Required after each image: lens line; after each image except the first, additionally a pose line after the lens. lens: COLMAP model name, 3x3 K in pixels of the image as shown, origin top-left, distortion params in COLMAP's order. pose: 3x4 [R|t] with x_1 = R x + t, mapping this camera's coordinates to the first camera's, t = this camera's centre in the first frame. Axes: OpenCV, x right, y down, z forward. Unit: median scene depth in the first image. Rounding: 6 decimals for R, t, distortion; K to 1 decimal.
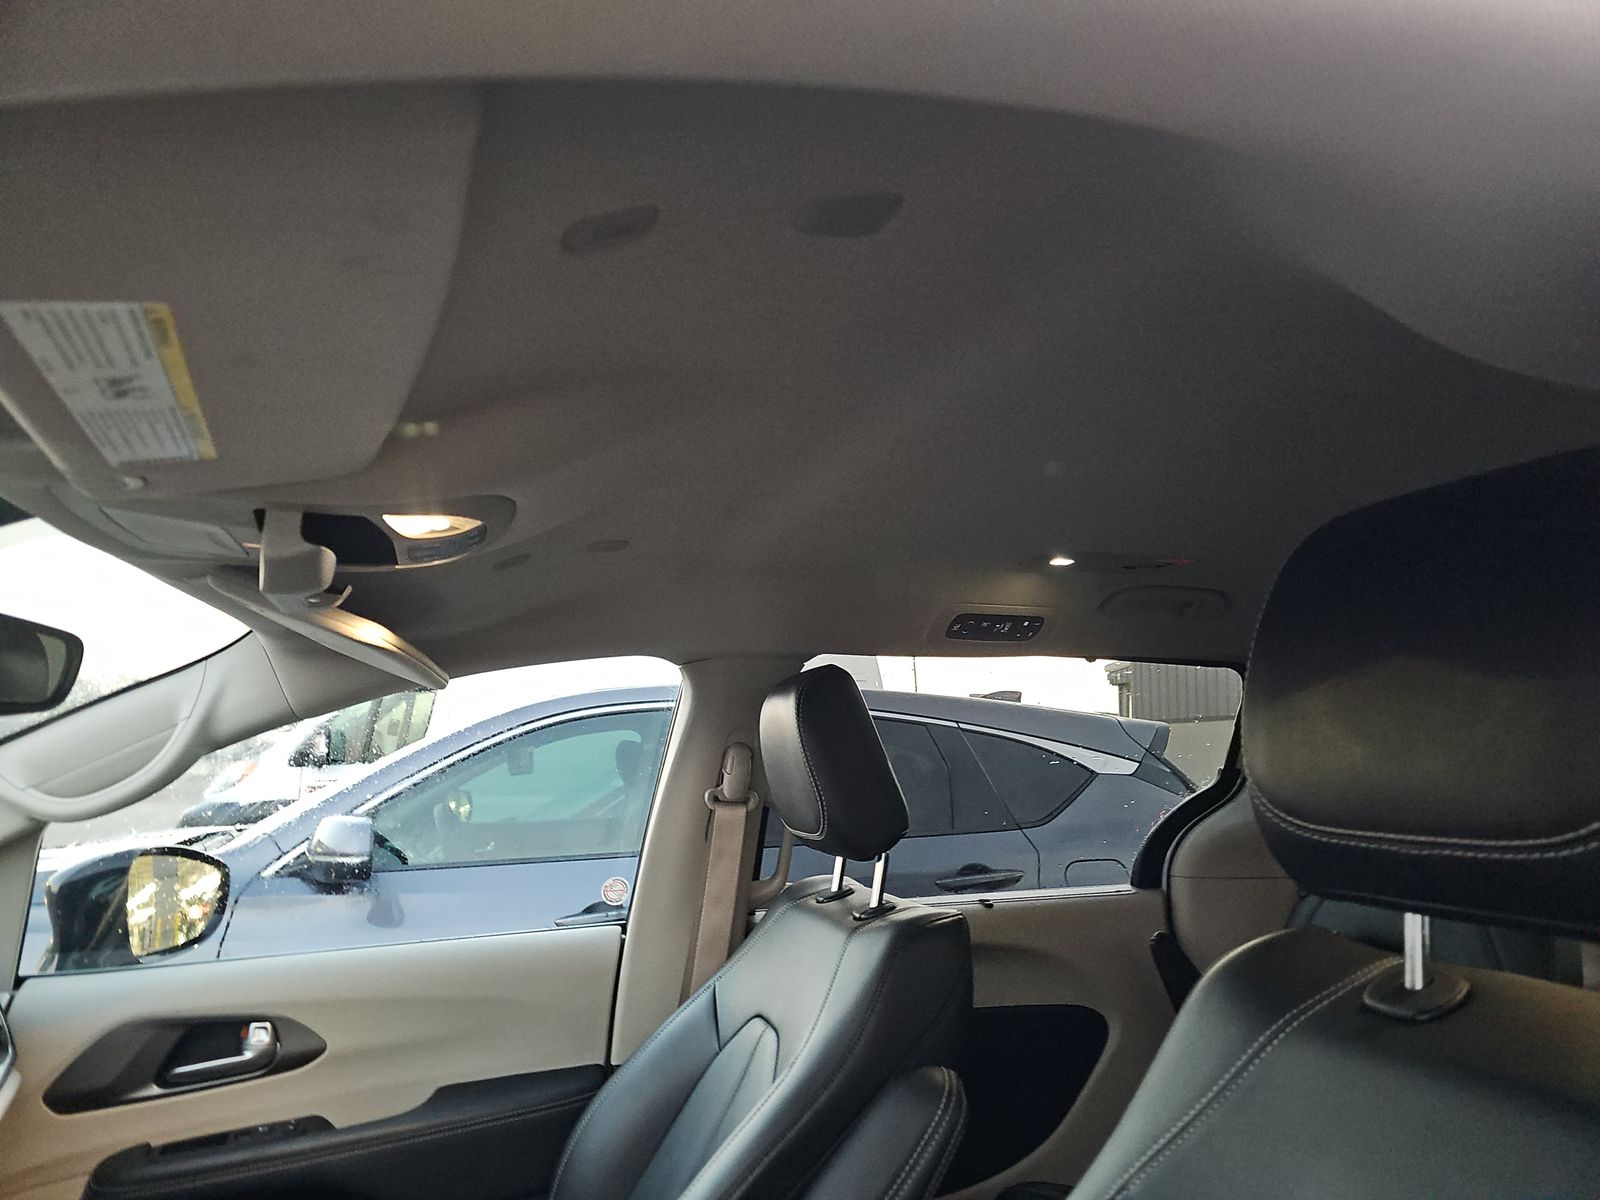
lens RADIAL K [[1041.8, 0, 807.9], [0, 1041.8, 595.6], [0, 0, 1]] dist [0.027617, -0.019189]
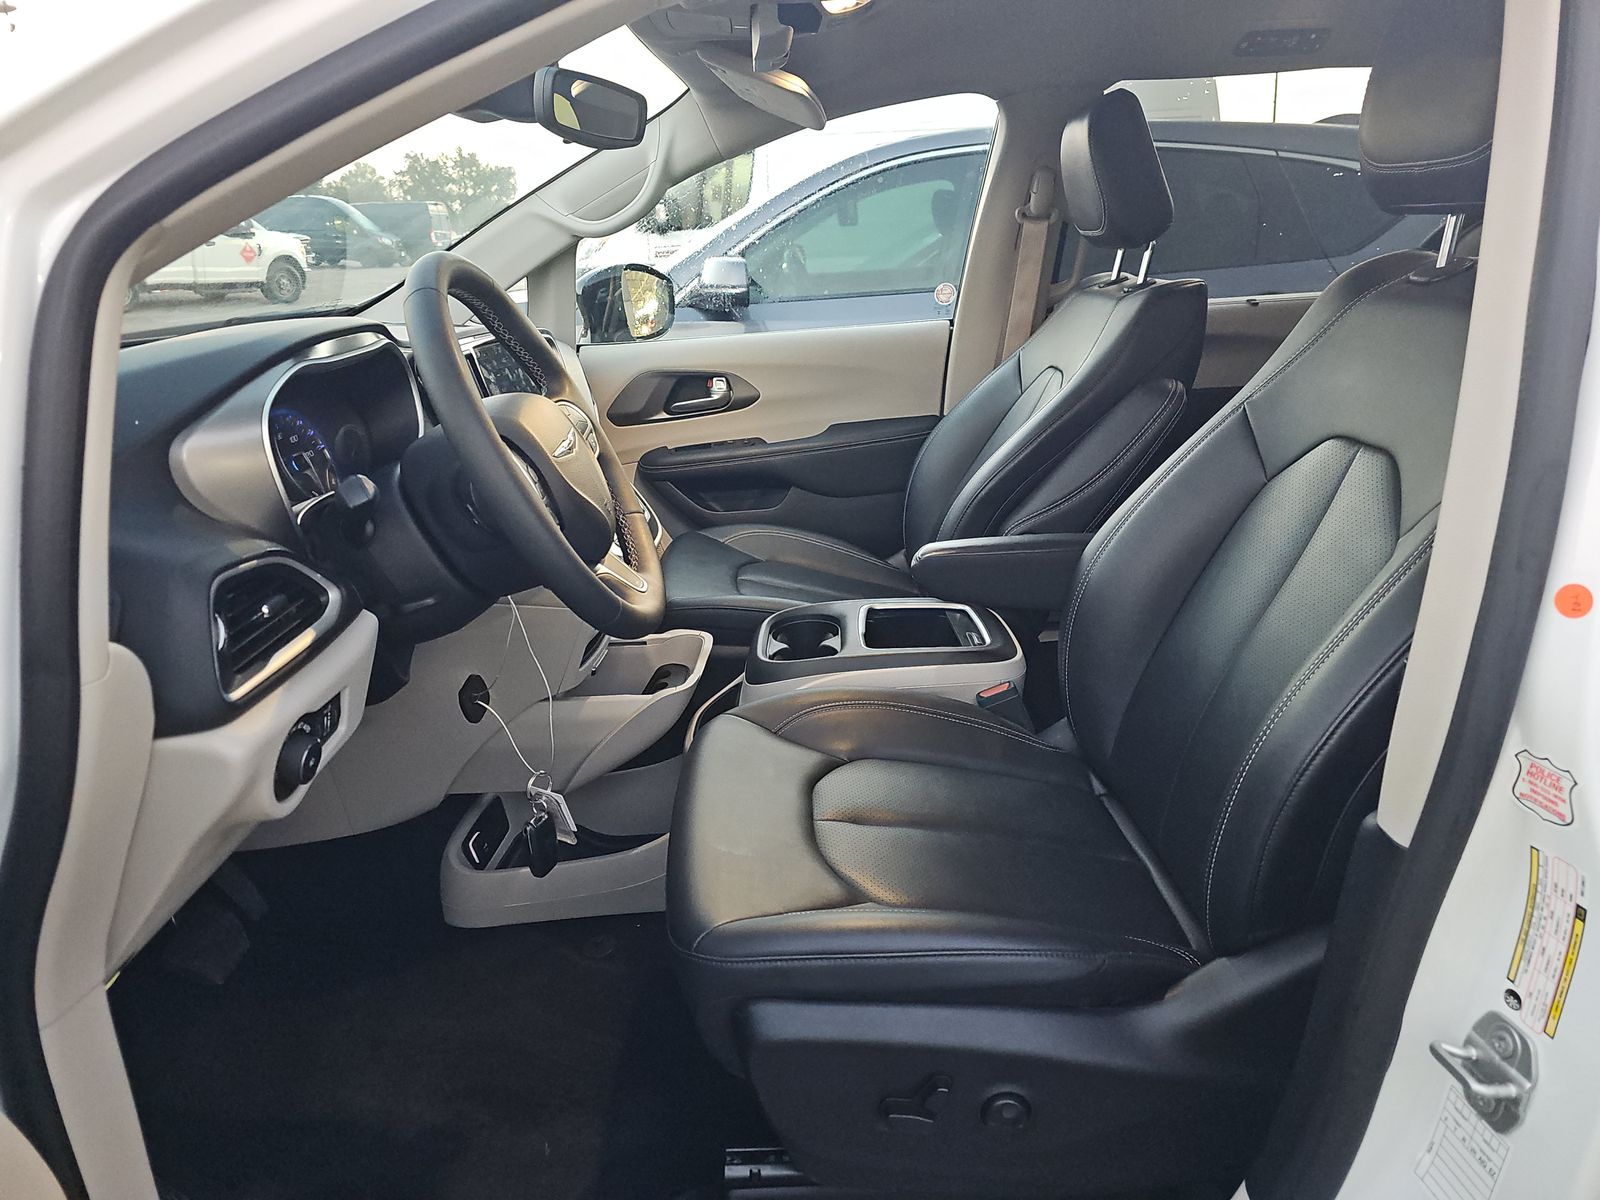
lens RADIAL K [[1041.8, 0, 806.6], [0, 1041.8, 606.8], [0, 0, 1]] dist [0.027617, -0.019189]
pose [[0.959934, 0.064882, -0.272611, 0.036694], [0.074998, 0.877855, 0.473018, -0.009758], [0.270003, -0.474512, 0.837817, -0.372673]]
